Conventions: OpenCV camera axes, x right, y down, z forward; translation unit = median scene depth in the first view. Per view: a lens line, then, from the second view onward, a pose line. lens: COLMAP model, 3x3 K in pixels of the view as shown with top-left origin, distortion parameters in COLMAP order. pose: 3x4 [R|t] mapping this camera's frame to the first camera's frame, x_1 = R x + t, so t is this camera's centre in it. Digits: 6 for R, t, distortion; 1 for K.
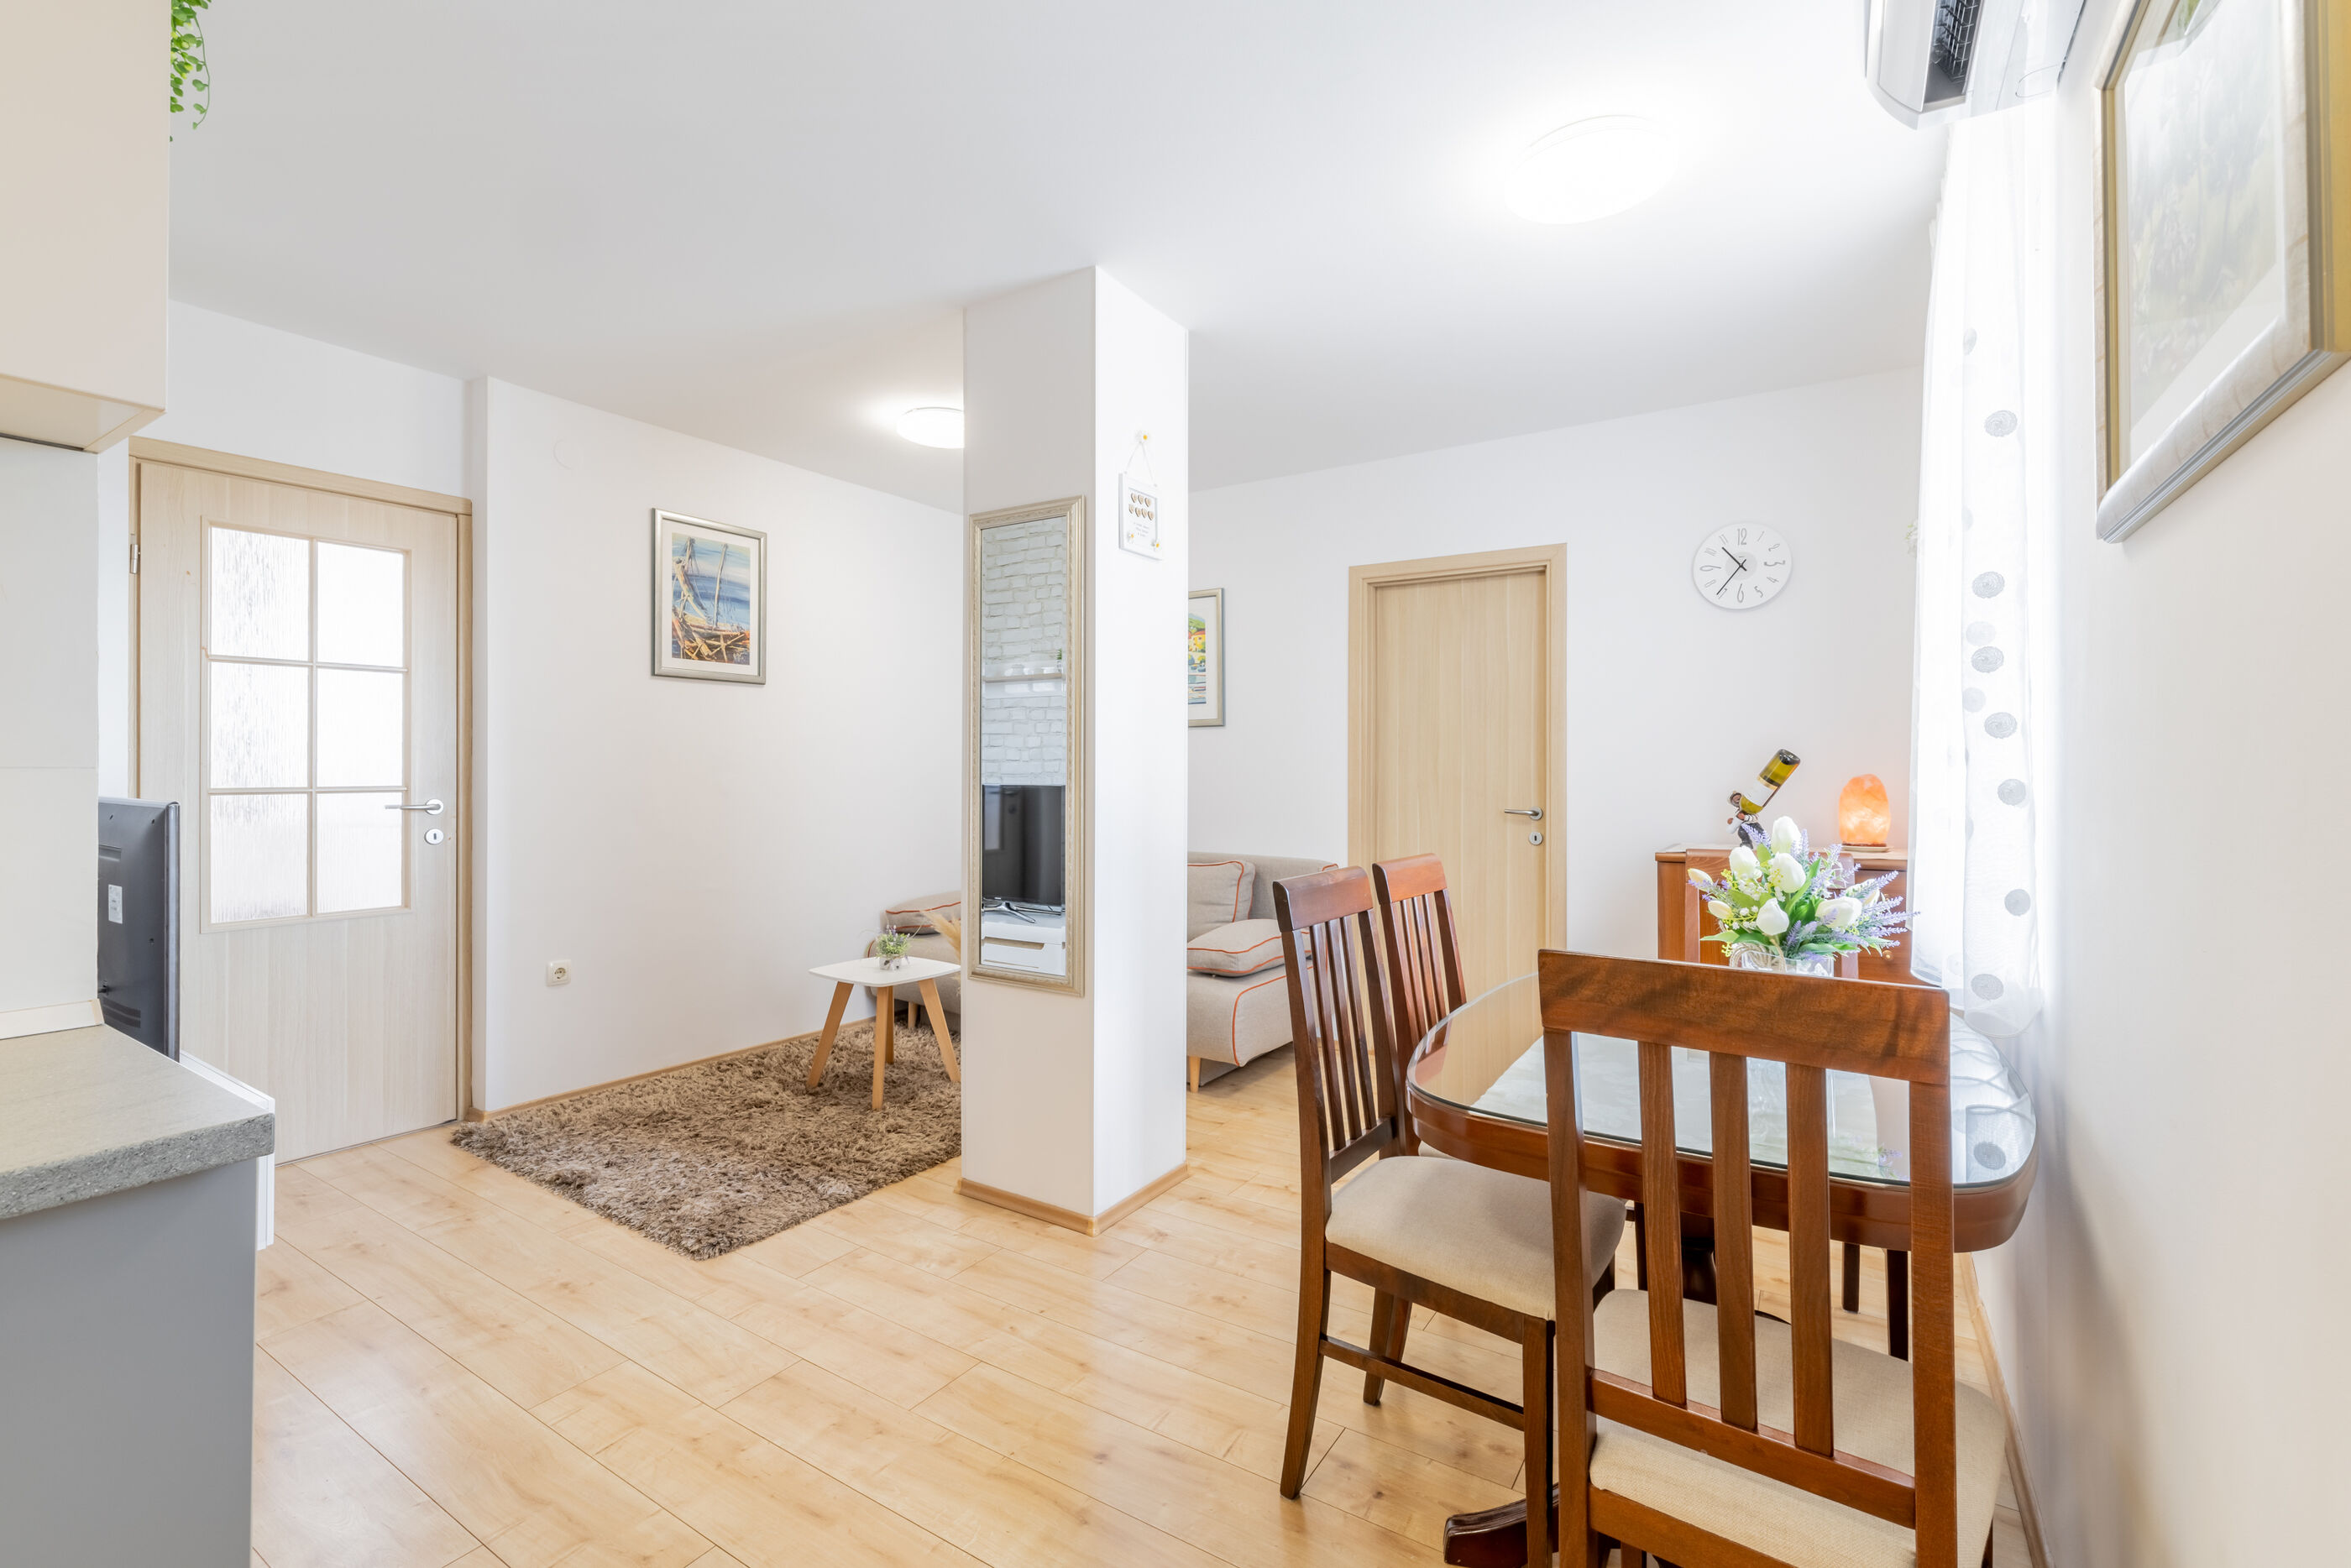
lens RADIAL K [[1014.7, 0, 1173.1], [0, 1014.7, 761.0], [0, 0, 1]] dist [-0.001301, 0.000036]
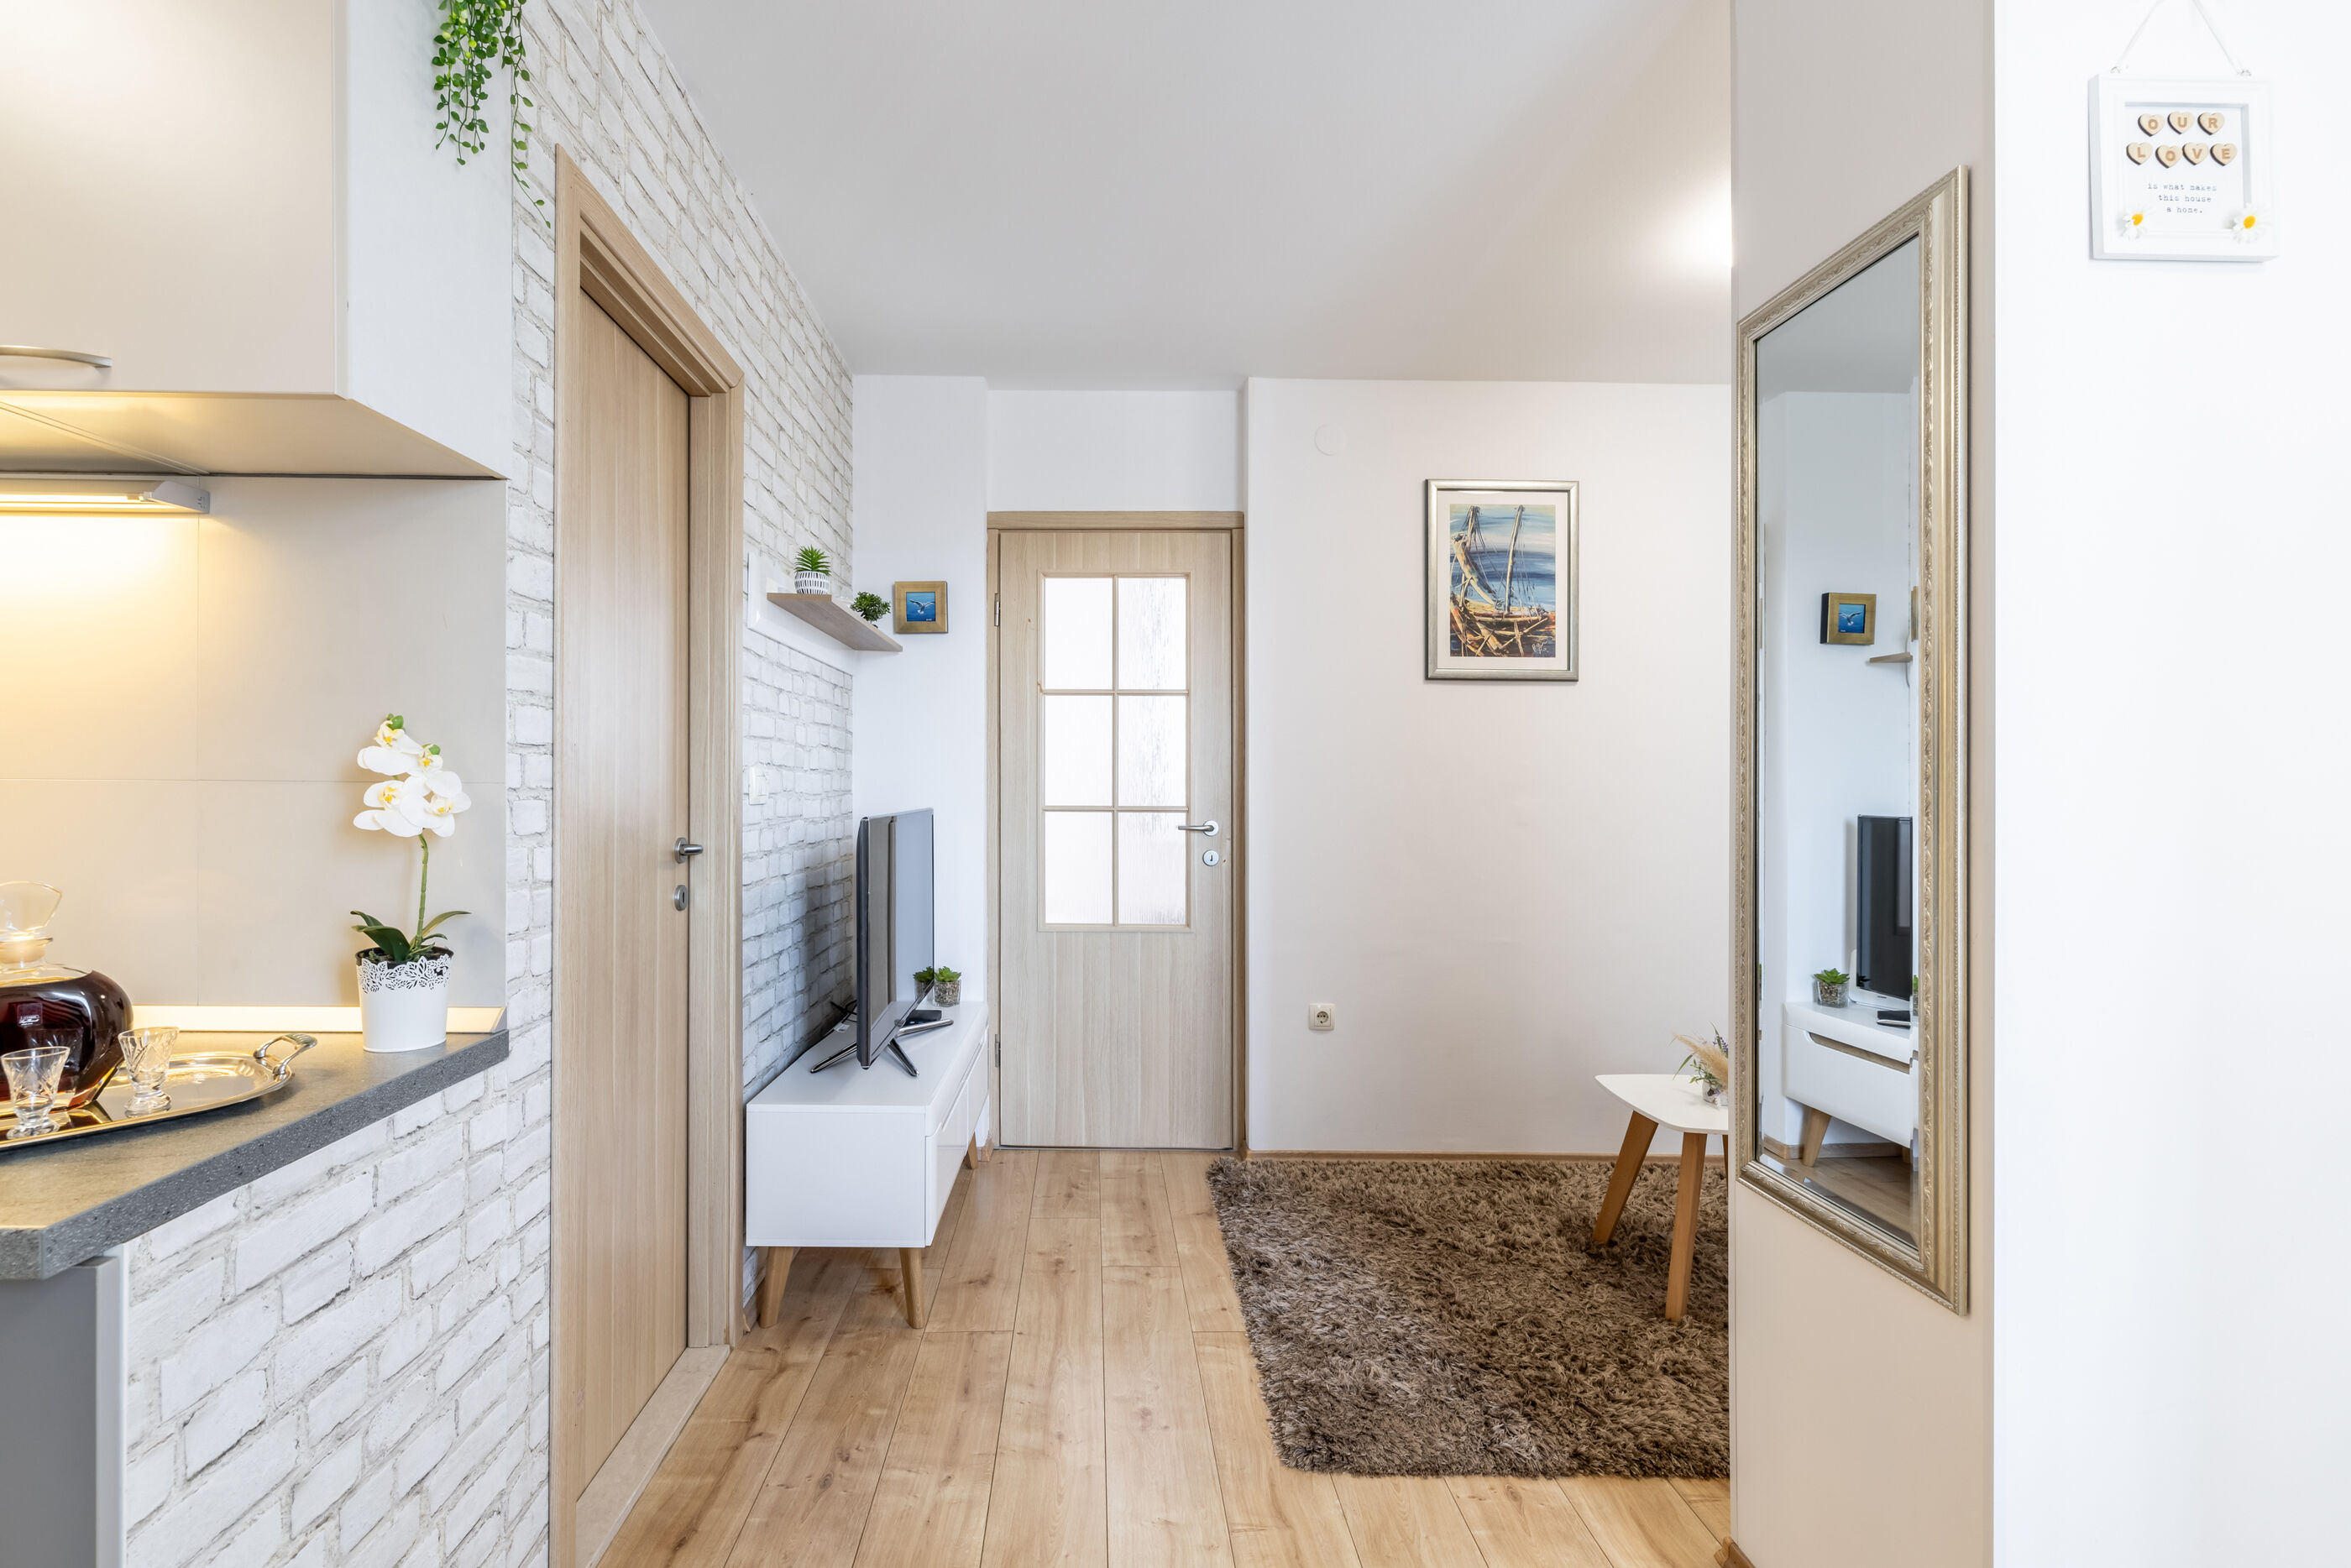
lens RADIAL K [[1038.1, 0, 1110.1], [0, 1038.1, 783.4], [0, 0, 1]] dist [-0.001598, 0.000211]
pose [[0.555462, -0.002035, -0.831540, 0.053419], [0.000064, 0.999997, -0.002404, 0.003343], [0.831542, 0.001282, 0.555460, 0.304944]]
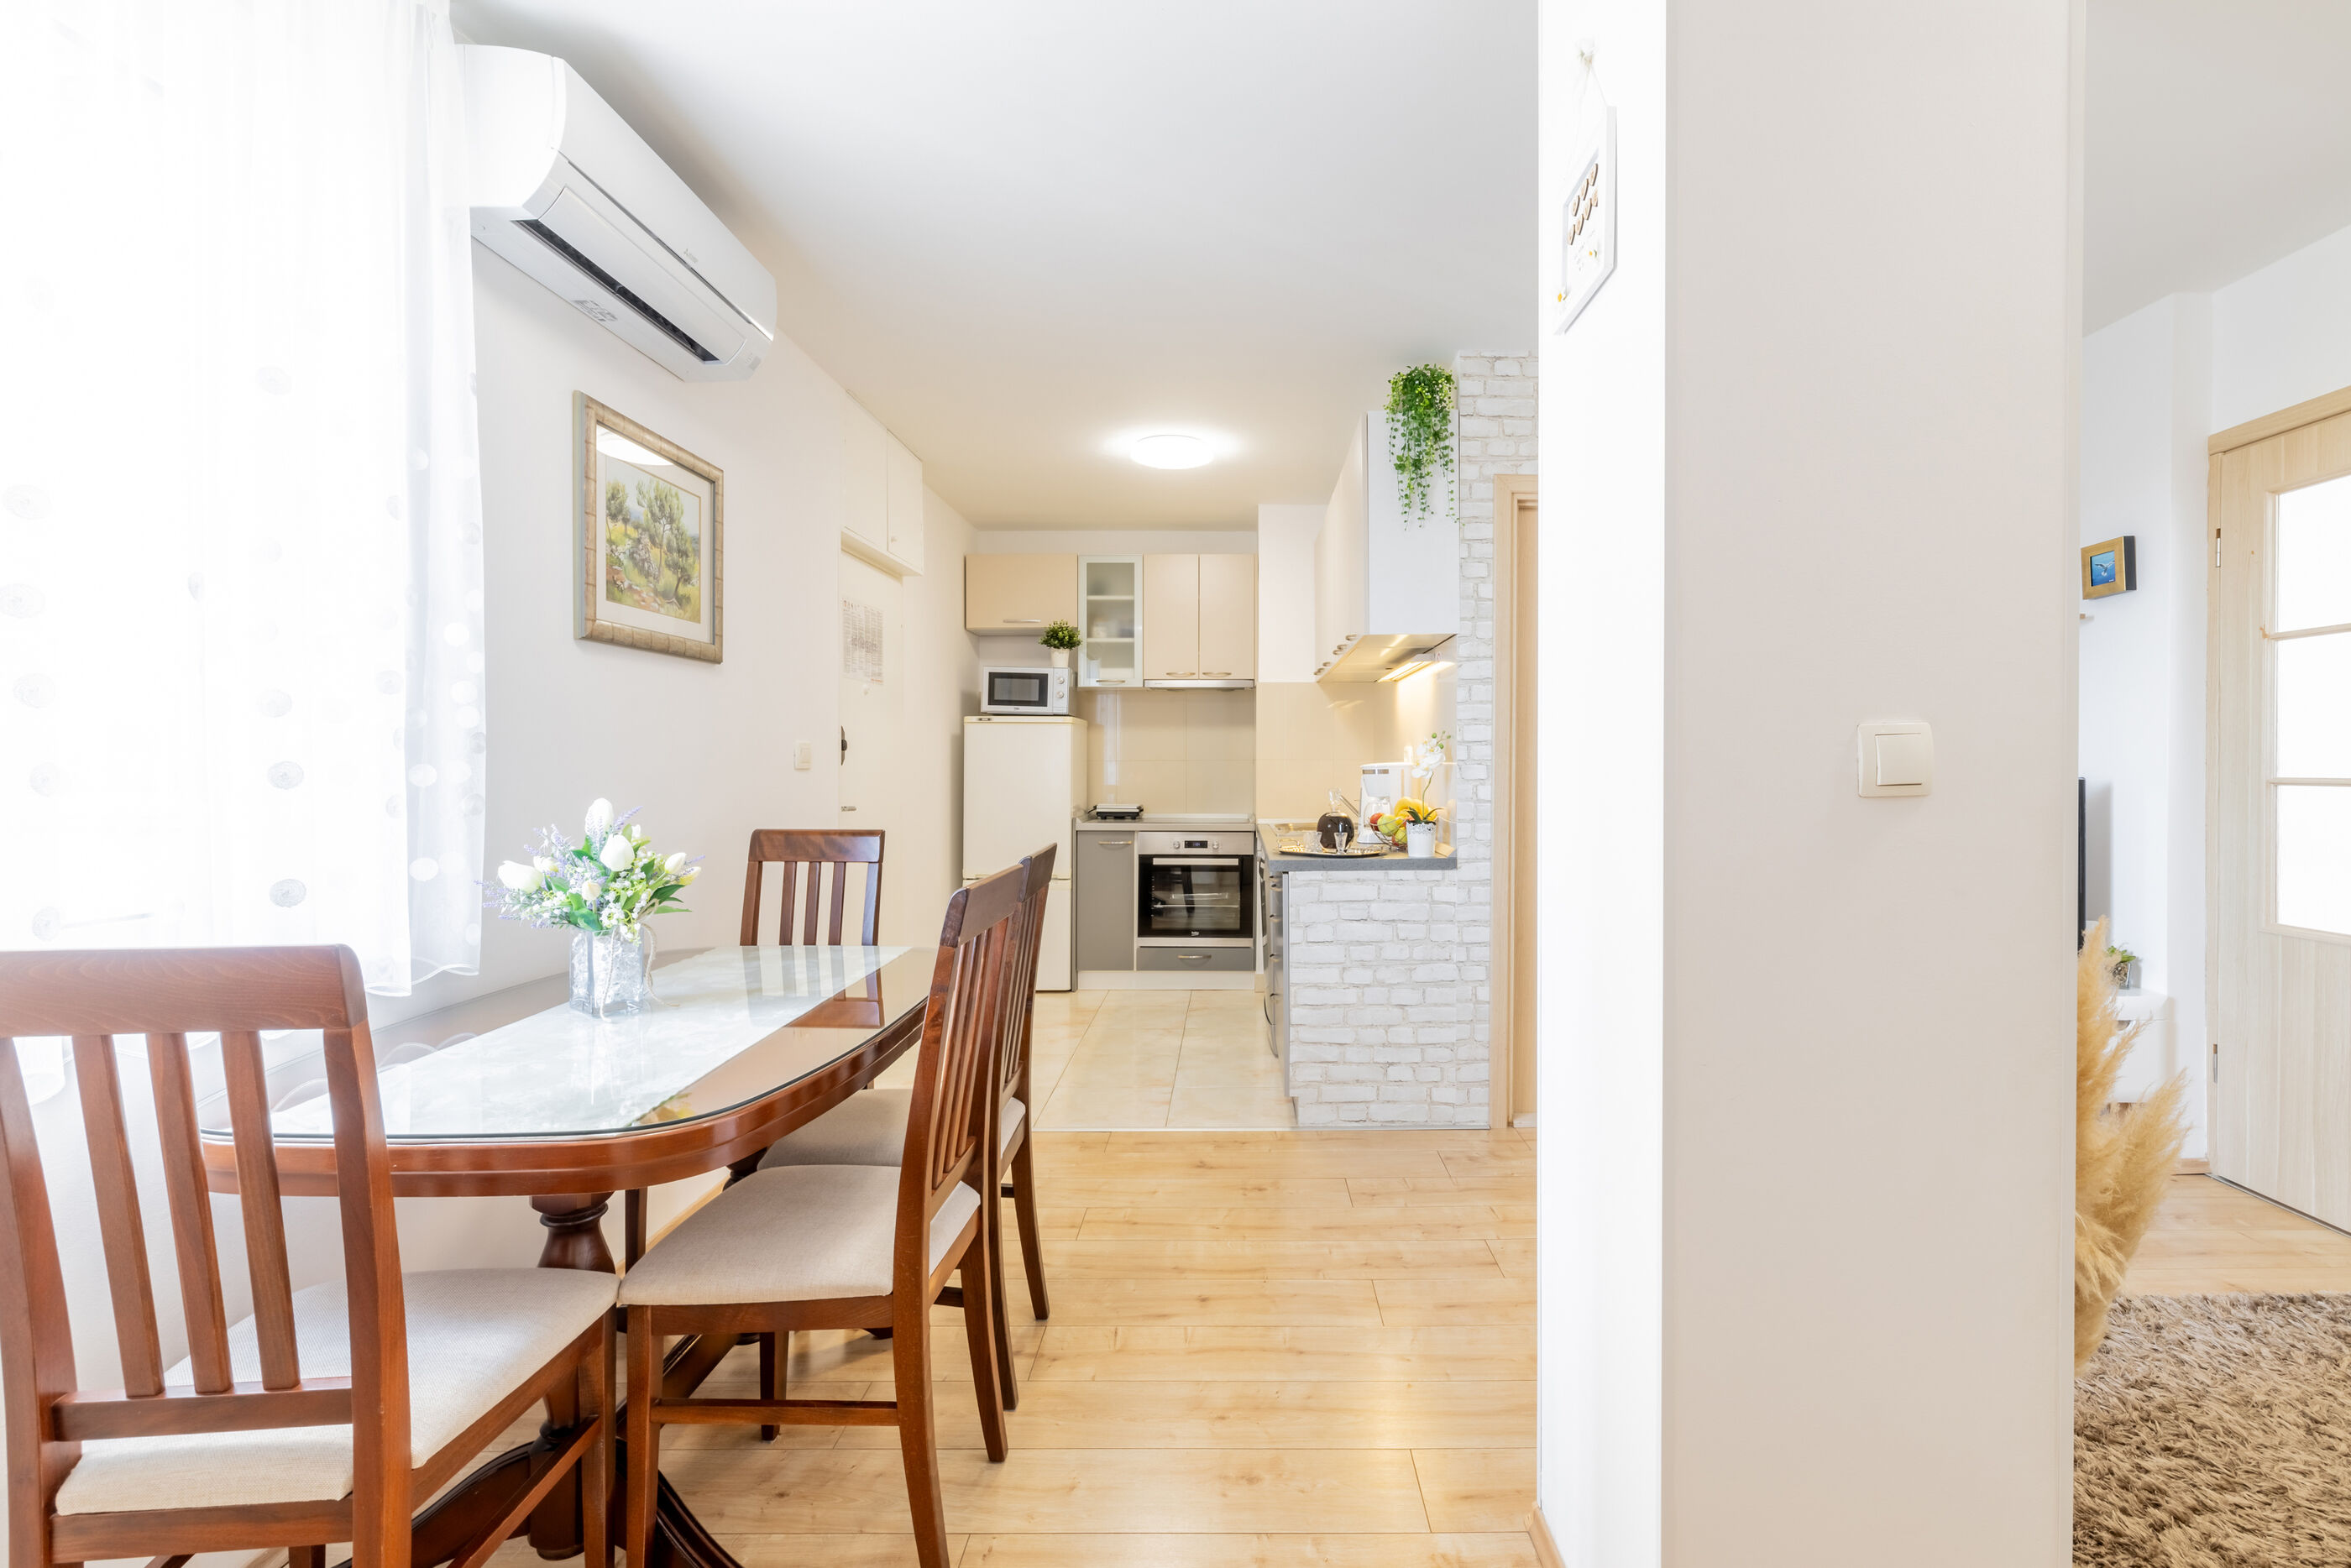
lens RADIAL K [[1052.8, 0, 1246.7], [0, 1052.8, 766.5], [0, 0, 1]] dist [-0.000345, 0.000068]
pose [[-0.836473, 0.001301, -0.548007, 0.273213], [0.004435, 0.999981, -0.004396, 0.012544], [0.547991, -0.006108, -0.836462, 0.964495]]
